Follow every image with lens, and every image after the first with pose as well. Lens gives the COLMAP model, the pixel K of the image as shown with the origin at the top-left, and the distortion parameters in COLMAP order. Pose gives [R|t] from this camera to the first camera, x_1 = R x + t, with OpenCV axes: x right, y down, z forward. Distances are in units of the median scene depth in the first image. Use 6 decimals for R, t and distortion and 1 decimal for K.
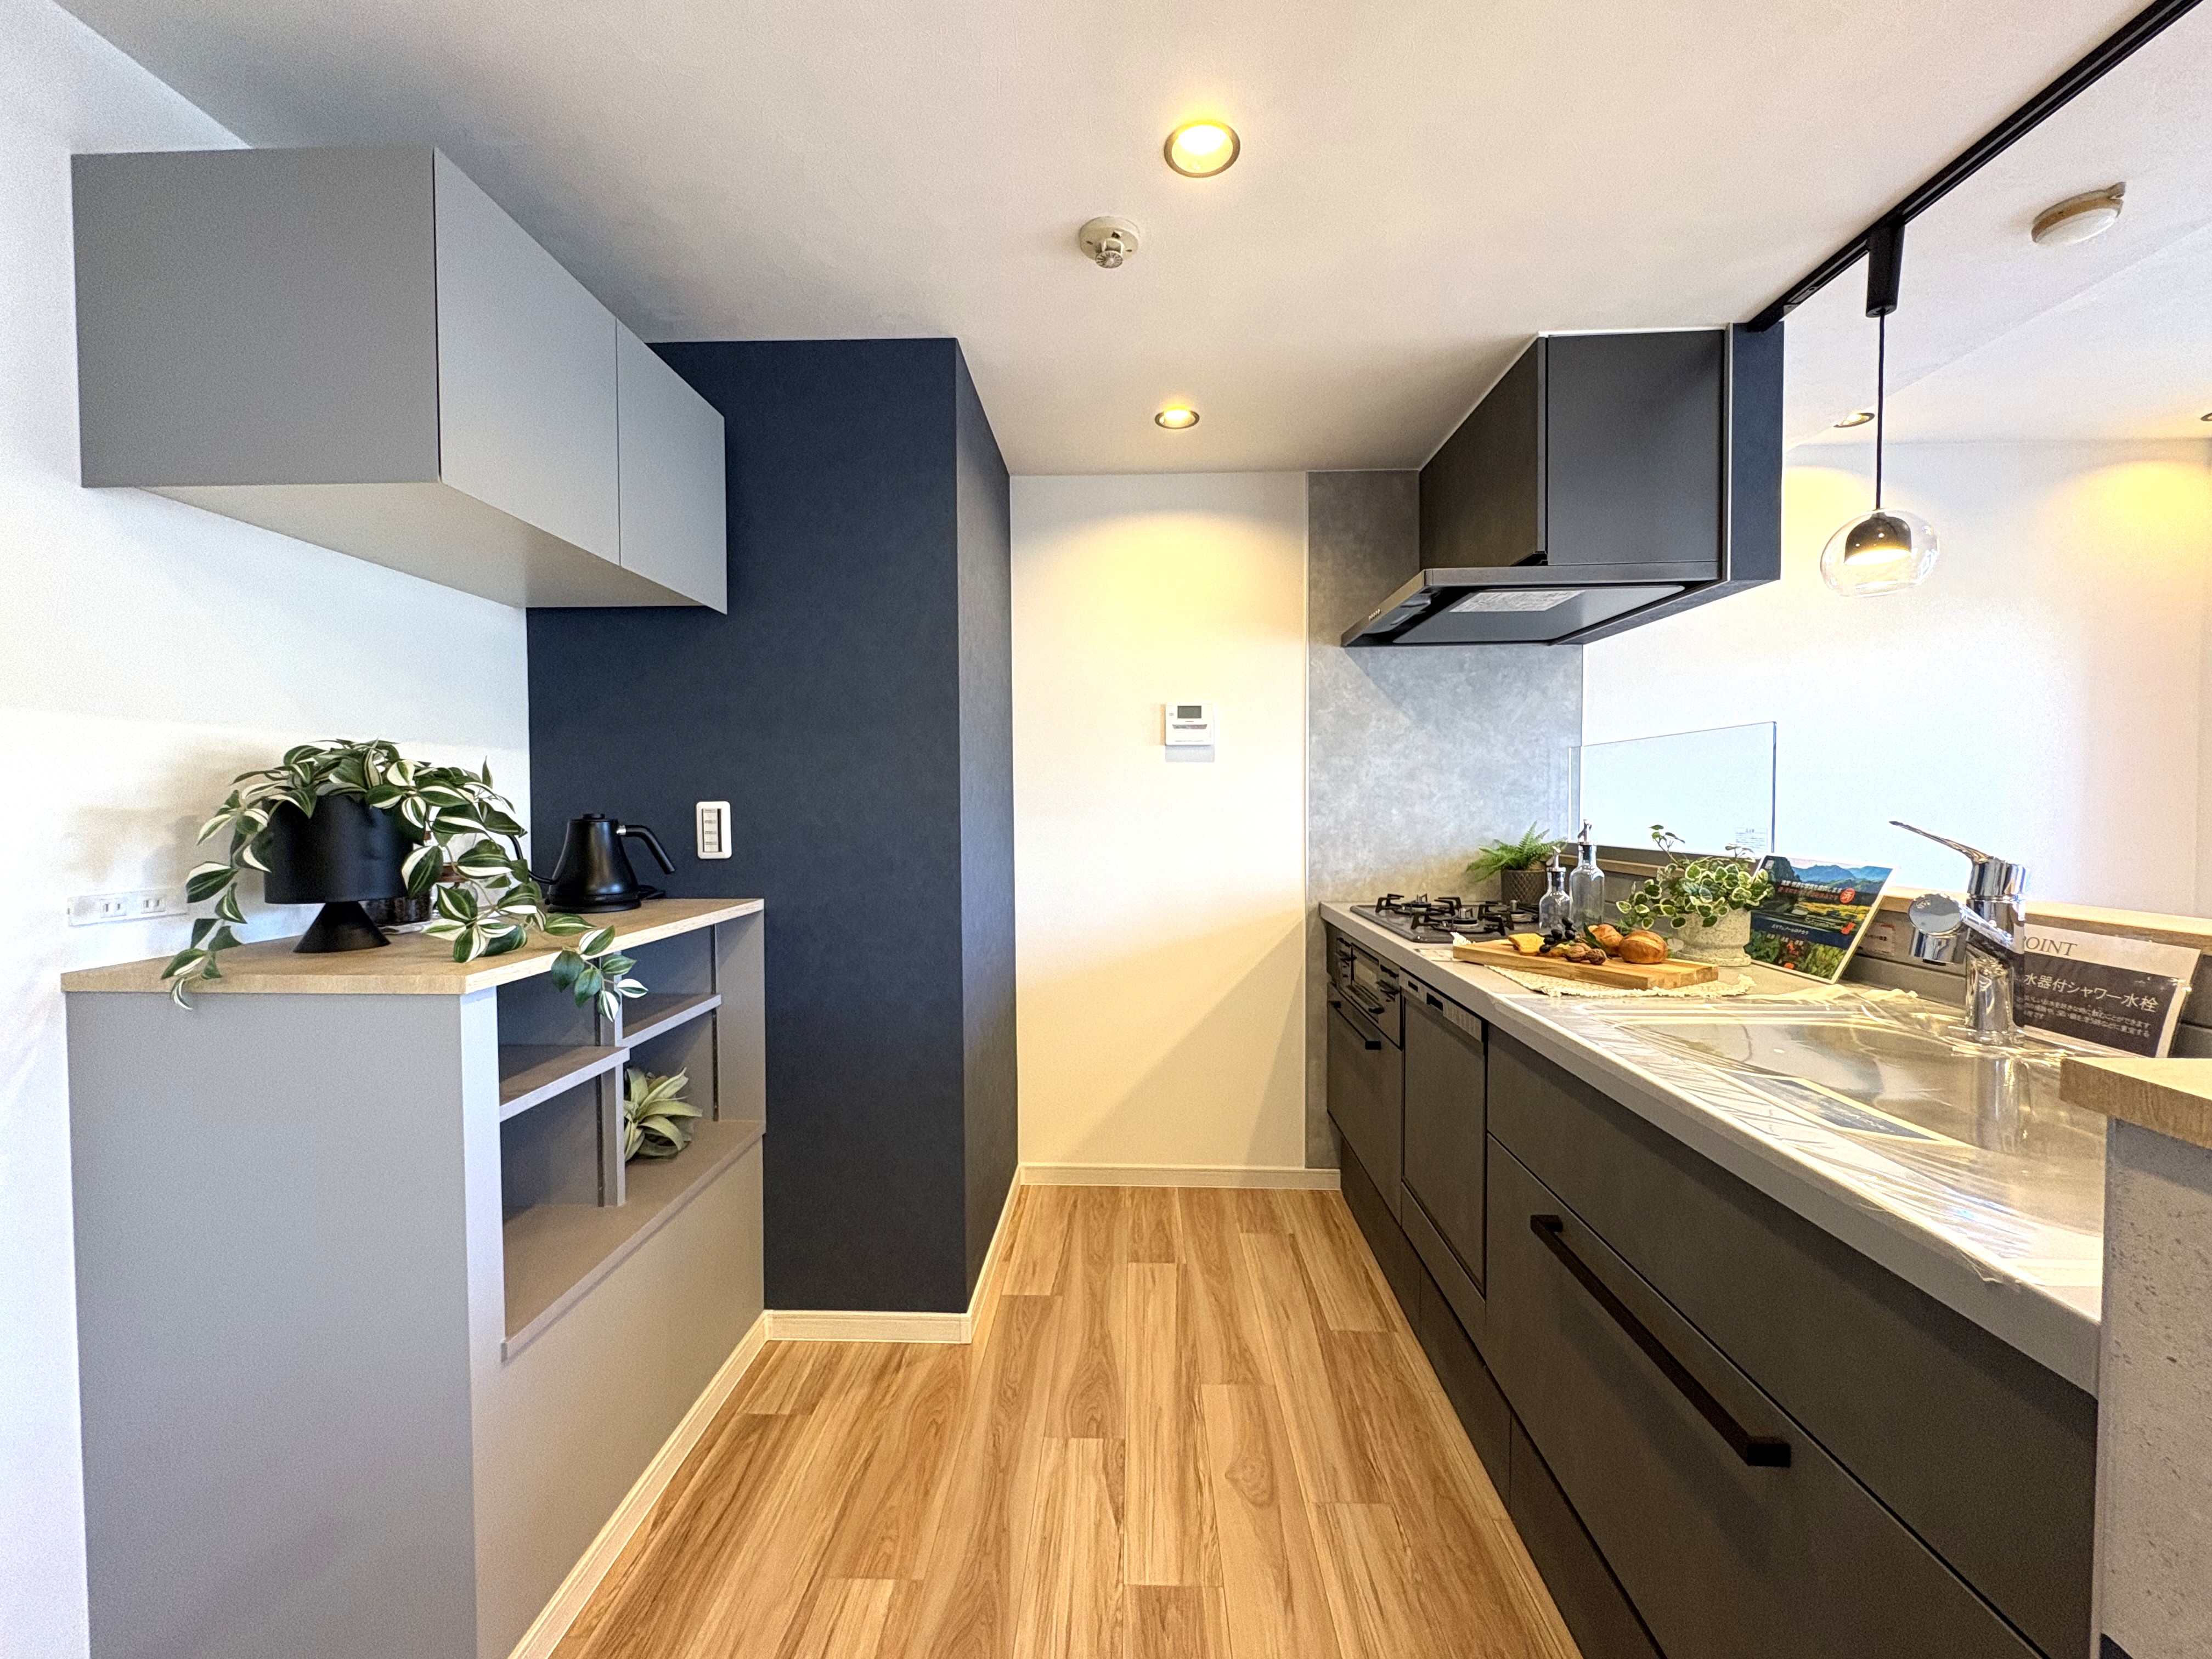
lens RADIAL K [[881.9, 0, 1104.4], [0, 881.9, 827.4], [0, 0, 1]] dist [-0.001766, 0.000244]
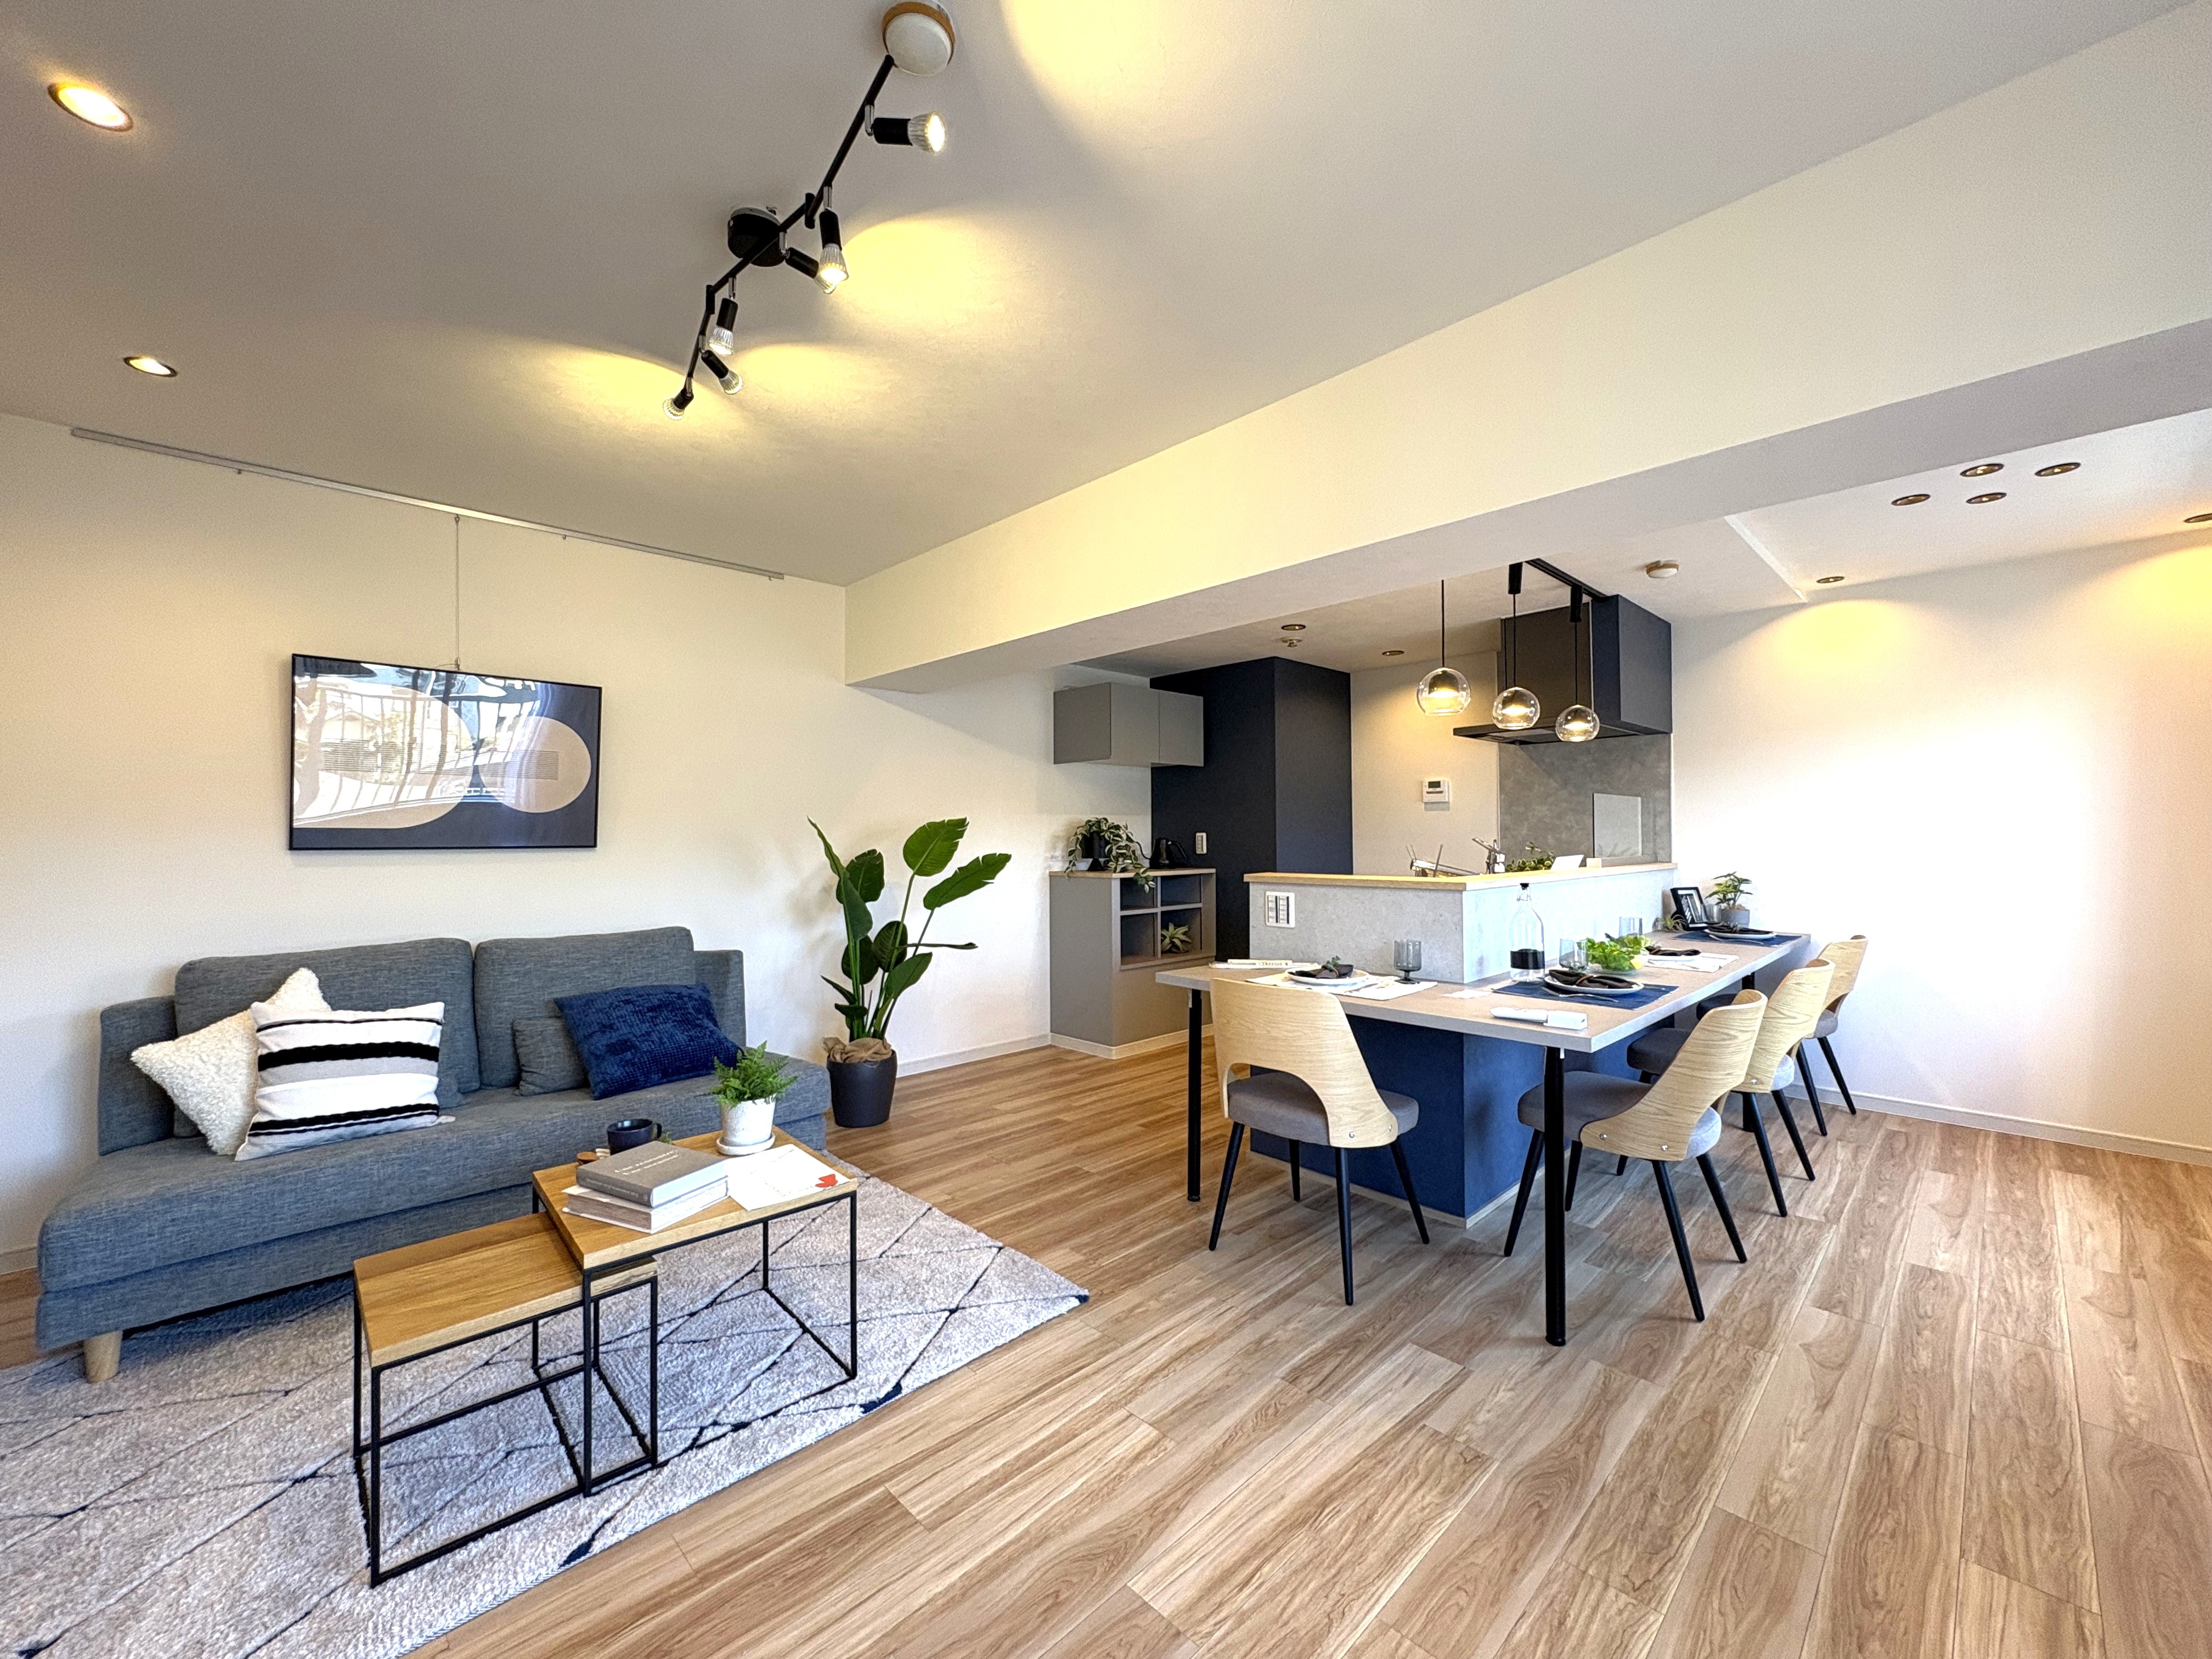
lens RADIAL K [[881.9, 0, 1104.4], [0, 881.9, 827.4], [0, 0, 1]] dist [-0.001766, 0.000244]
pose [[0.715686, -0.007925, -0.698377, 1.143610], [-0.015896, 0.999492, -0.027633, 0.031114], [0.698241, 0.030878, 0.715197, -1.071834]]
